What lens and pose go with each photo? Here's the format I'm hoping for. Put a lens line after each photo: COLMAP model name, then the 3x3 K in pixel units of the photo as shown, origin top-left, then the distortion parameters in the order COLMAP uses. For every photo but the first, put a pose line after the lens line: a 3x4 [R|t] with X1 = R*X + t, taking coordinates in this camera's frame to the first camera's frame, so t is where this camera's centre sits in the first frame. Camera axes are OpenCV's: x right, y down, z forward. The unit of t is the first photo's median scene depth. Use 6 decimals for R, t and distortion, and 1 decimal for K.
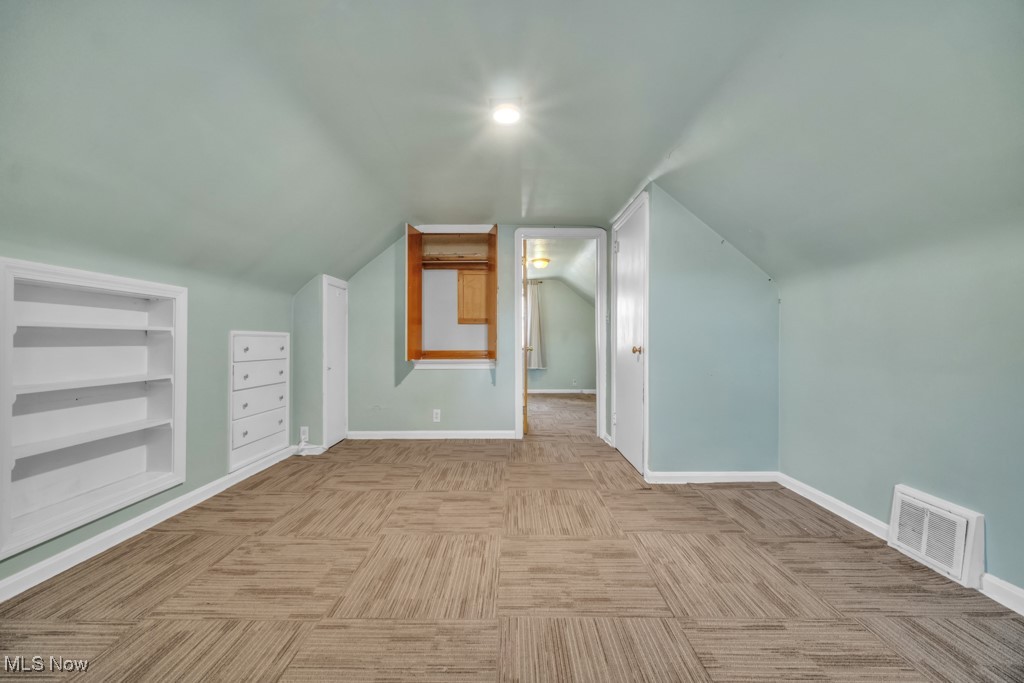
lens RADIAL K [[407.7, 0, 507.2], [0, 407.7, 339.6], [0, 0, 1]] dist [-0.000216, -0.000029]
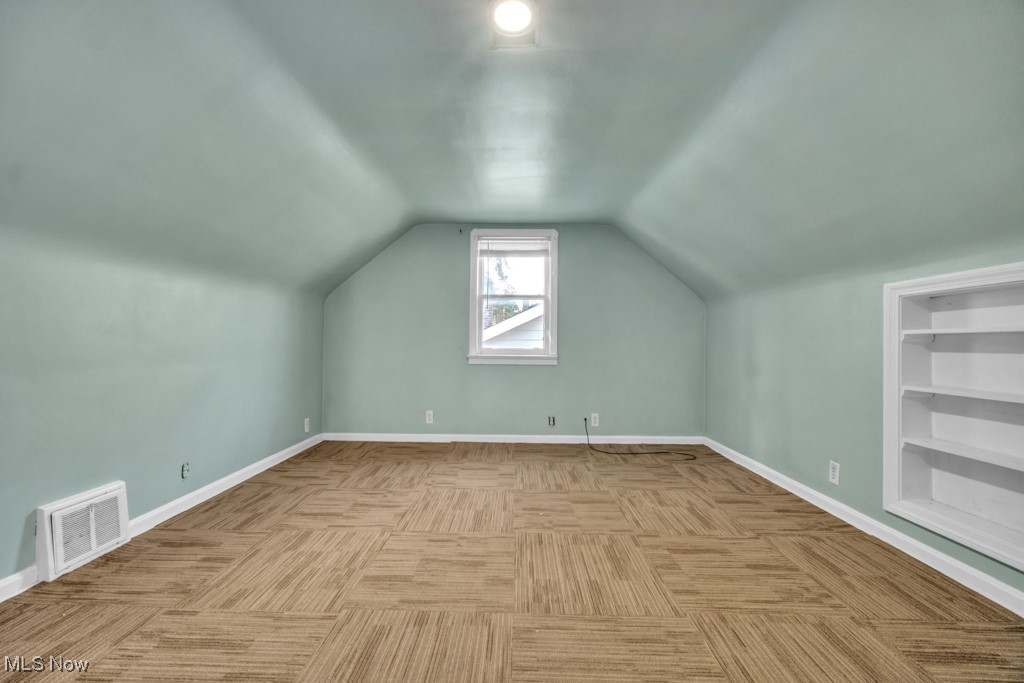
lens RADIAL K [[407.7, 0, 508.1], [0, 407.7, 340.2], [0, 0, 1]] dist [-0.000216, -0.000029]
pose [[-0.999862, -0.010682, 0.012745, -0.009102], [-0.010878, 0.999822, -0.015409, 0.014348], [-0.012578, -0.015545, -0.999800, 2.017806]]
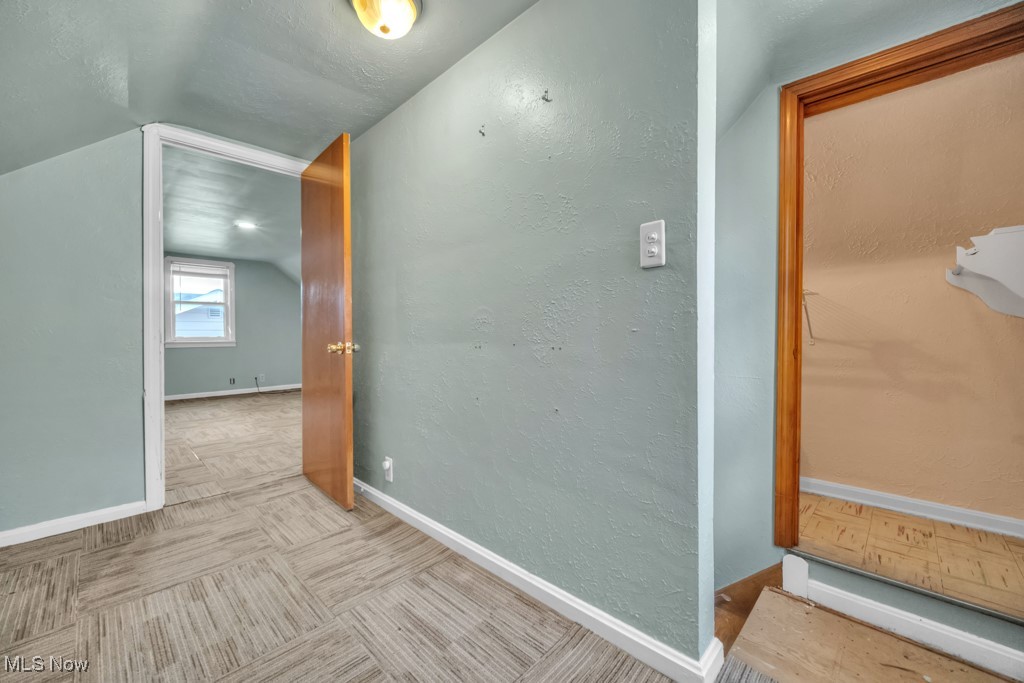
lens RADIAL K [[407.7, 0, 510.4], [0, 407.7, 341.6], [0, 0, 1]] dist [-0.000216, -0.000029]
pose [[-0.683820, 0.014032, -0.729516, 0.731010], [0.005158, 0.999883, 0.014398, 0.029502], [0.729632, 0.006082, -0.683812, 4.069609]]
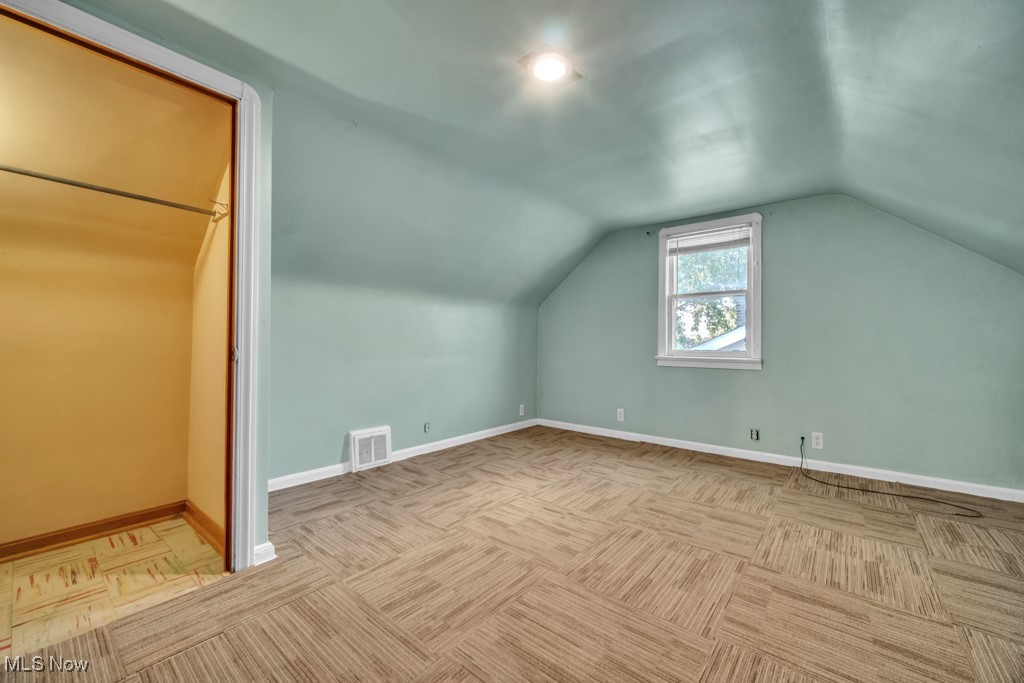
lens RADIAL K [[407.7, 0, 510.2], [0, 407.7, 343.6], [0, 0, 1]] dist [-0.000216, -0.000029]
pose [[-0.774670, -0.008866, 0.632303, -0.552651], [-0.014786, 0.999882, -0.004095, 0.013404], [-0.632192, -0.012522, -0.774710, 2.013569]]
